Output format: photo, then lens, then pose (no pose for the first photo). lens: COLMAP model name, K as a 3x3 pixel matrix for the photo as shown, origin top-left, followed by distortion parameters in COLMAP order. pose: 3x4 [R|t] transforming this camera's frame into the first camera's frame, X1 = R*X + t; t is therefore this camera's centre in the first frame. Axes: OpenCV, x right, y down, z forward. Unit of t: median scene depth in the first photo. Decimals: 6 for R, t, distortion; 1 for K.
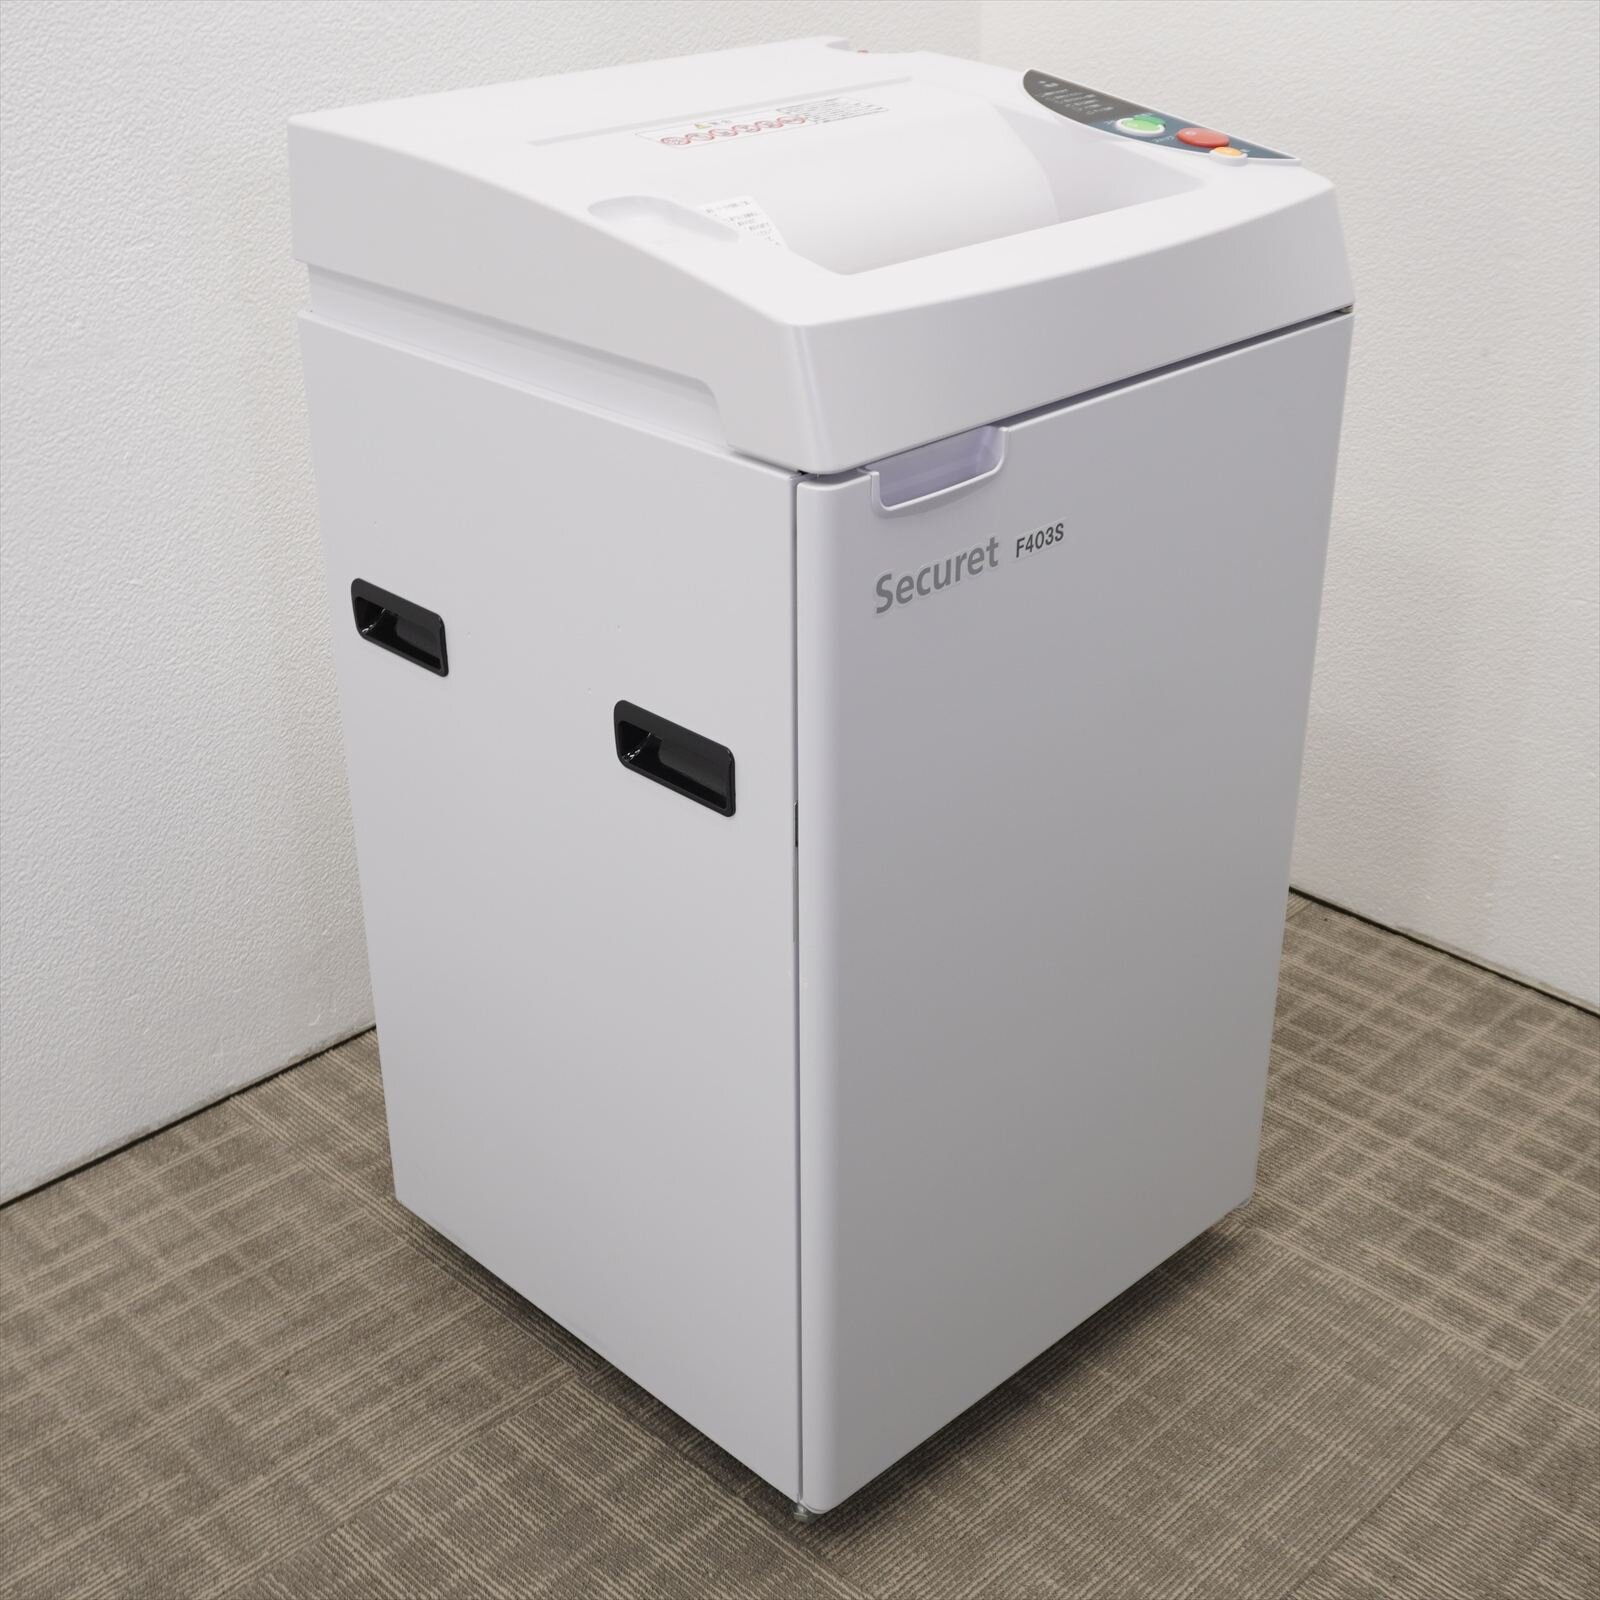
lens RADIAL K [[2108.3, 0, 800.0], [0, 2108.3, 800.0], [0, 0, 1]] dist [-0.002900, 0.008900]
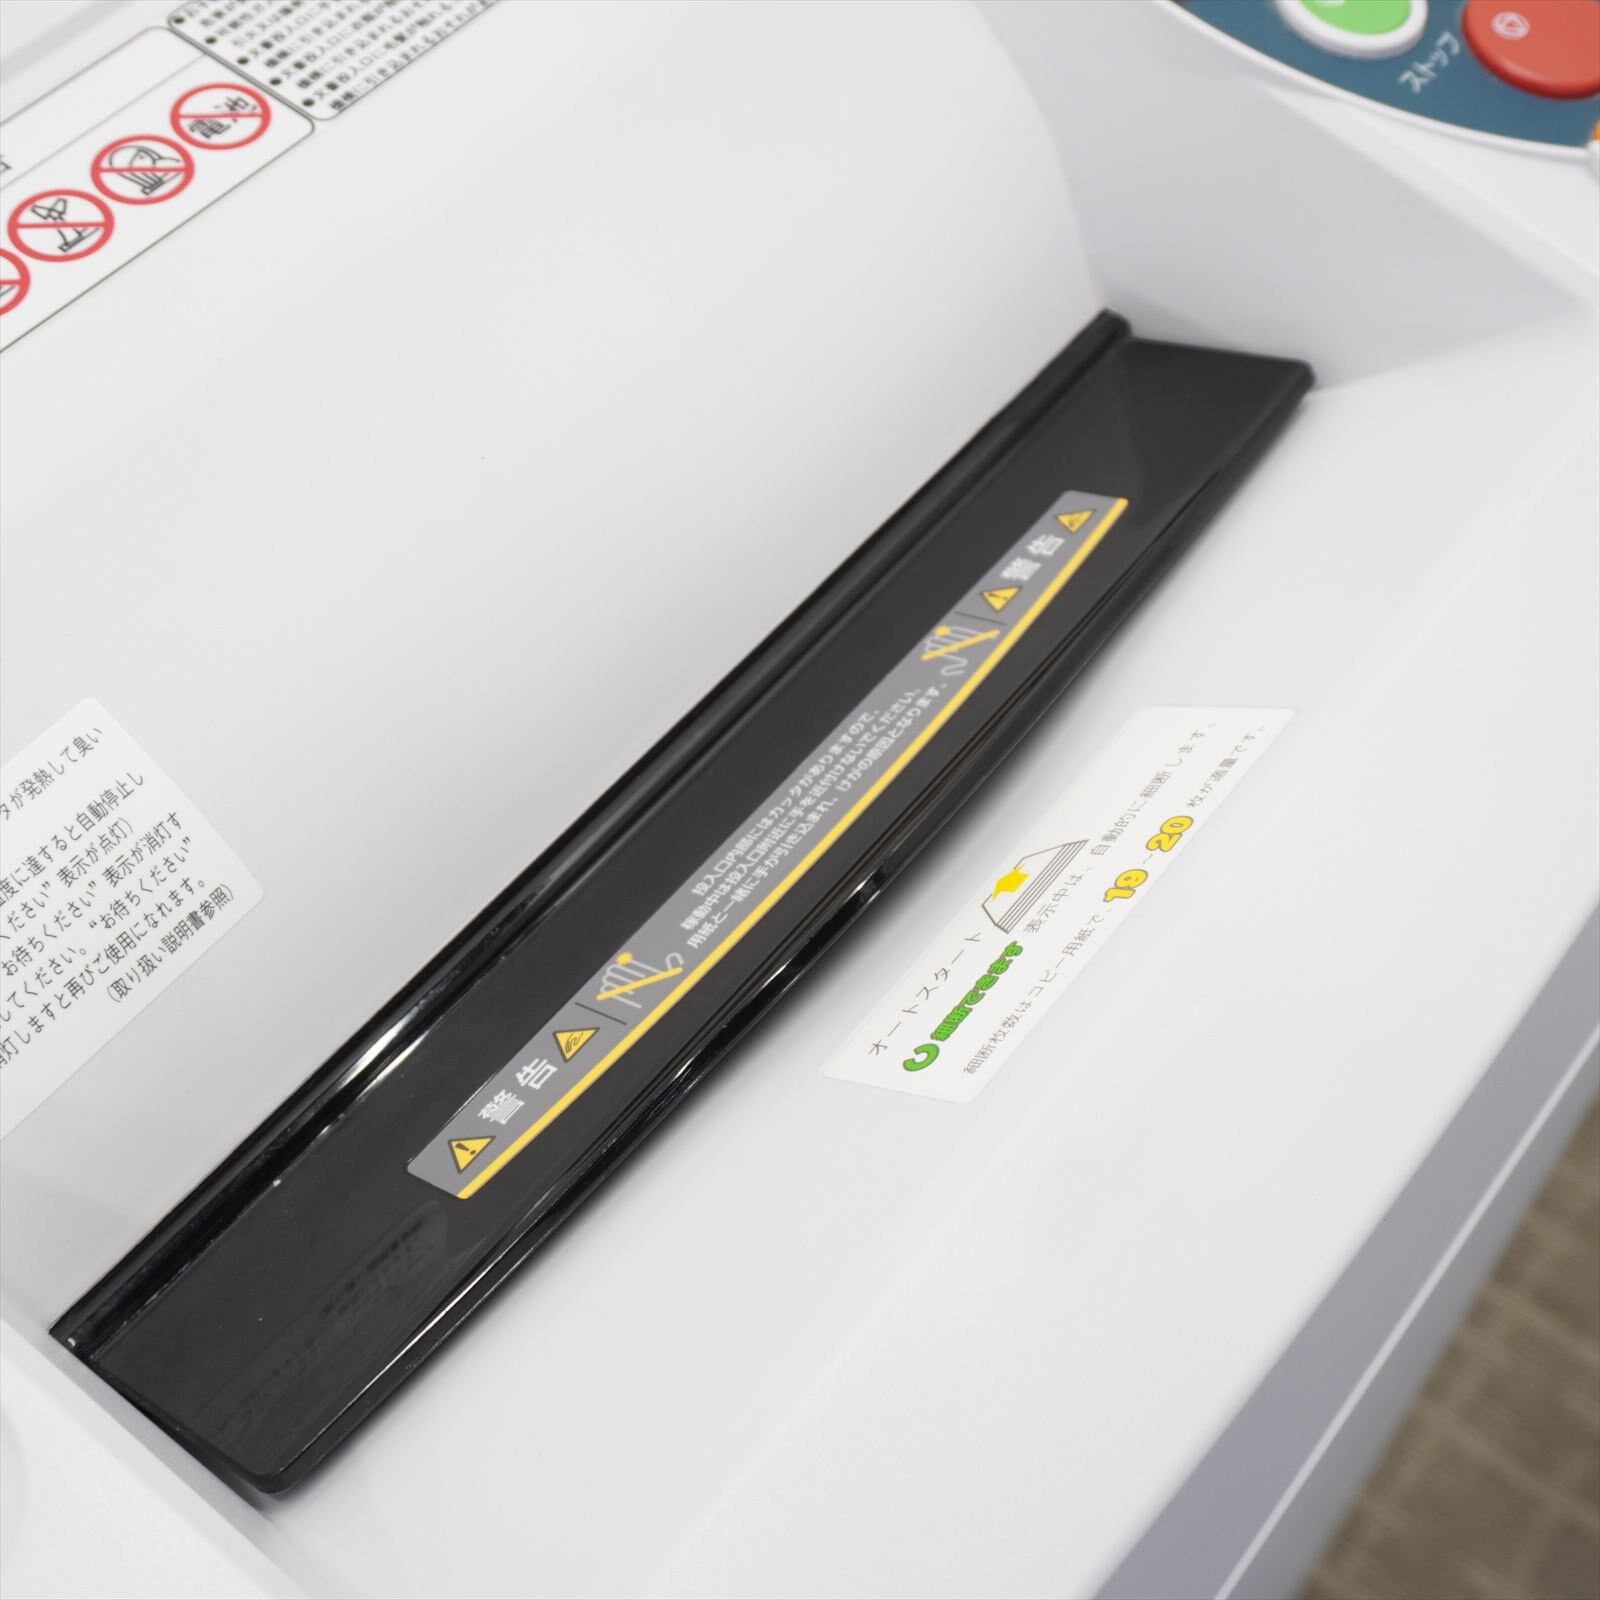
lens RADIAL K [[2416.7, 0, 800.0], [0, 2416.7, 800.0], [0, 0, 1]] dist [-0.001350, -0.004074]
pose [[0.989485, -0.094285, 0.109683, 0.029279], [0.036377, 0.896179, 0.442199, -0.380503], [-0.139988, -0.433559, 0.890185, 0.647705]]
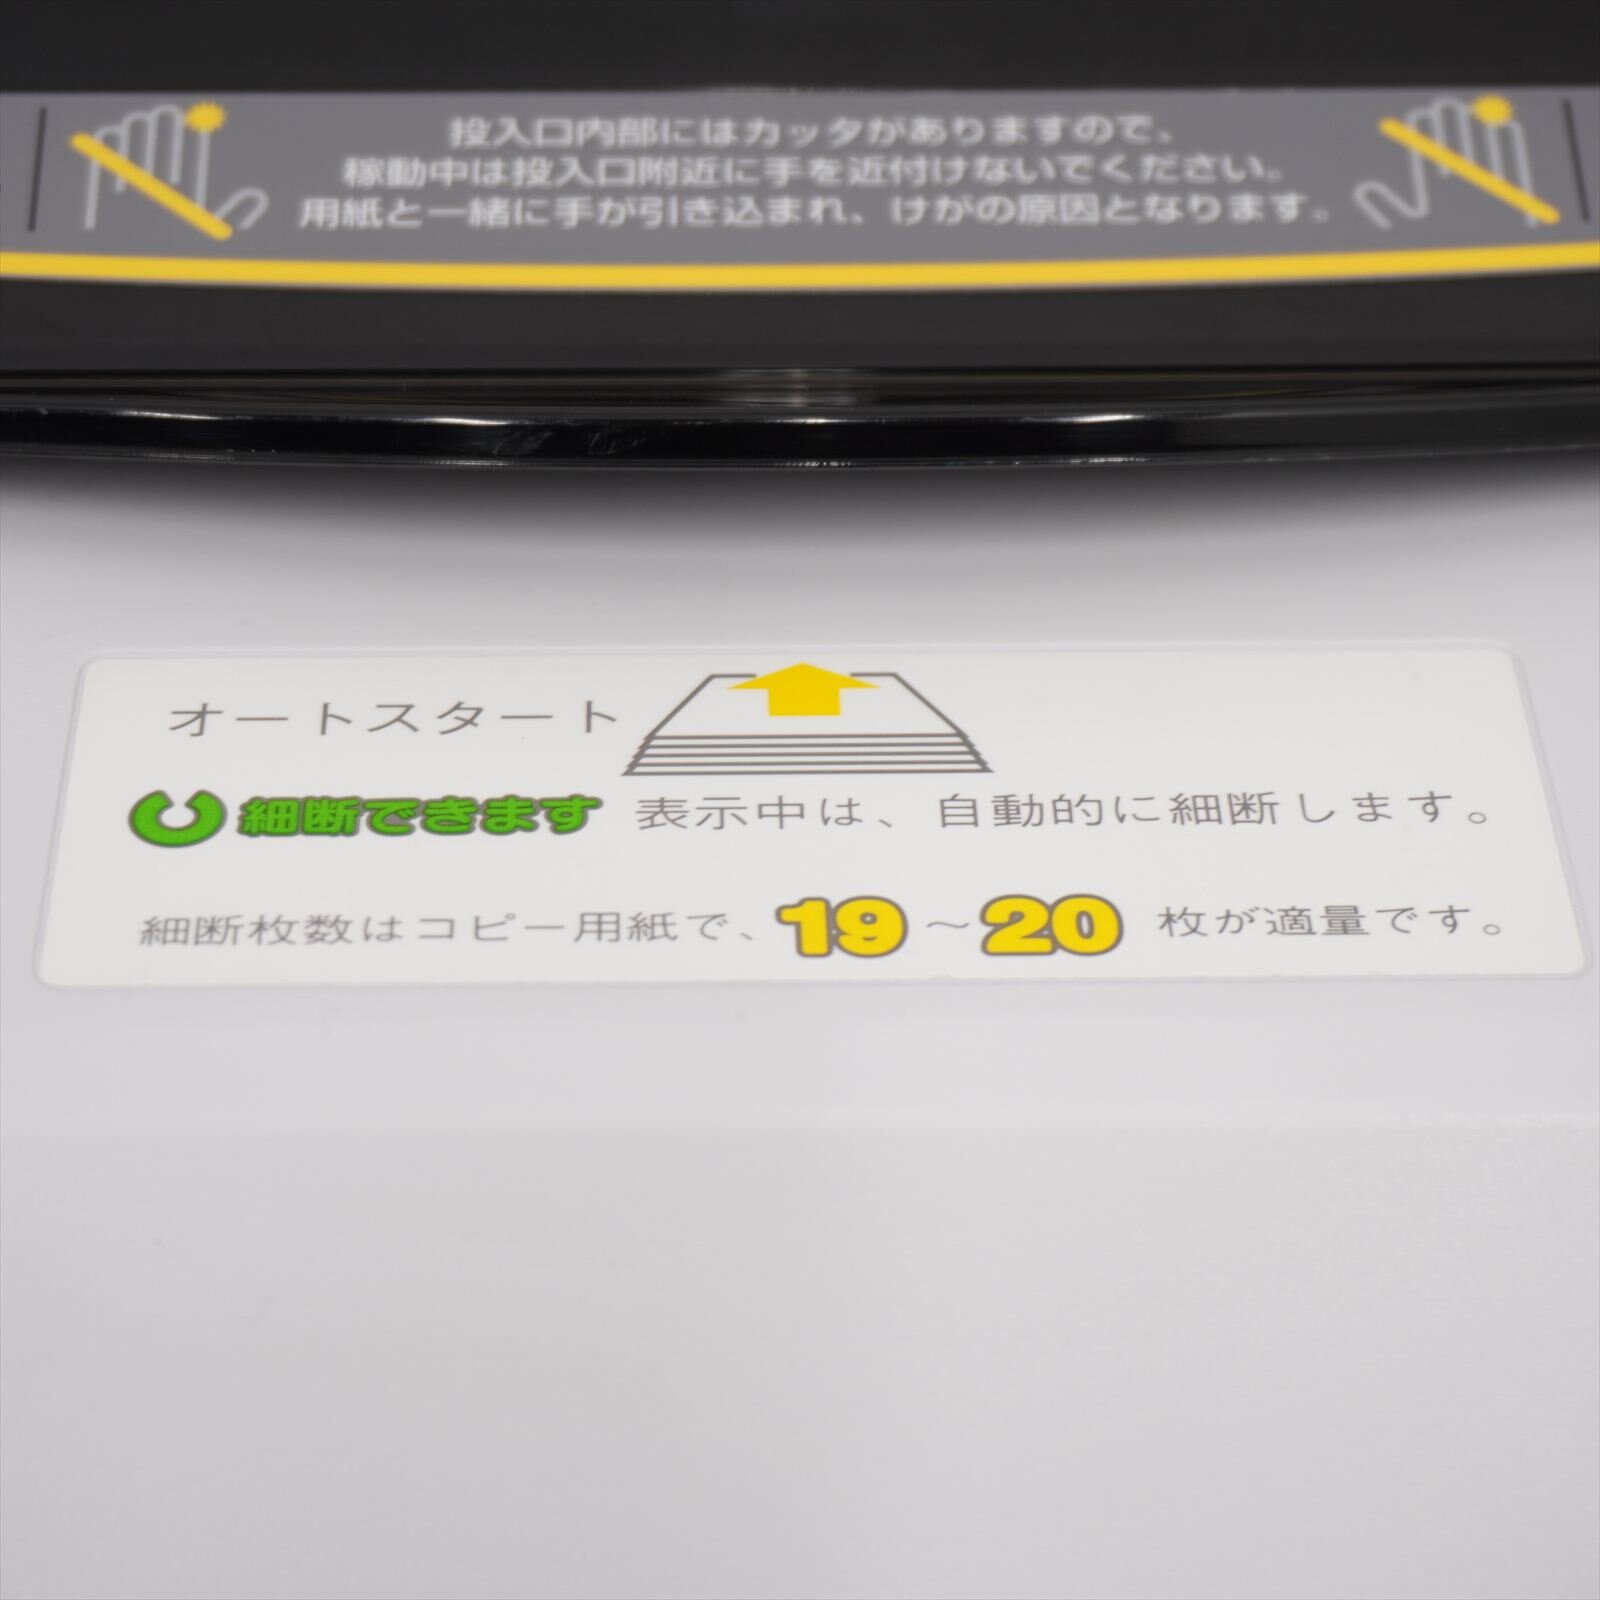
lens RADIAL K [[4640.3, 0, 800.0], [0, 4640.3, 800.0], [0, 0, 1]] dist [0.054598, -0.274148]
pose [[0.725080, 0.671085, -0.154607, 0.108517], [-0.346135, 0.549220, 0.760623, -0.402372], [0.595357, -0.497998, 0.630515, 0.741090]]
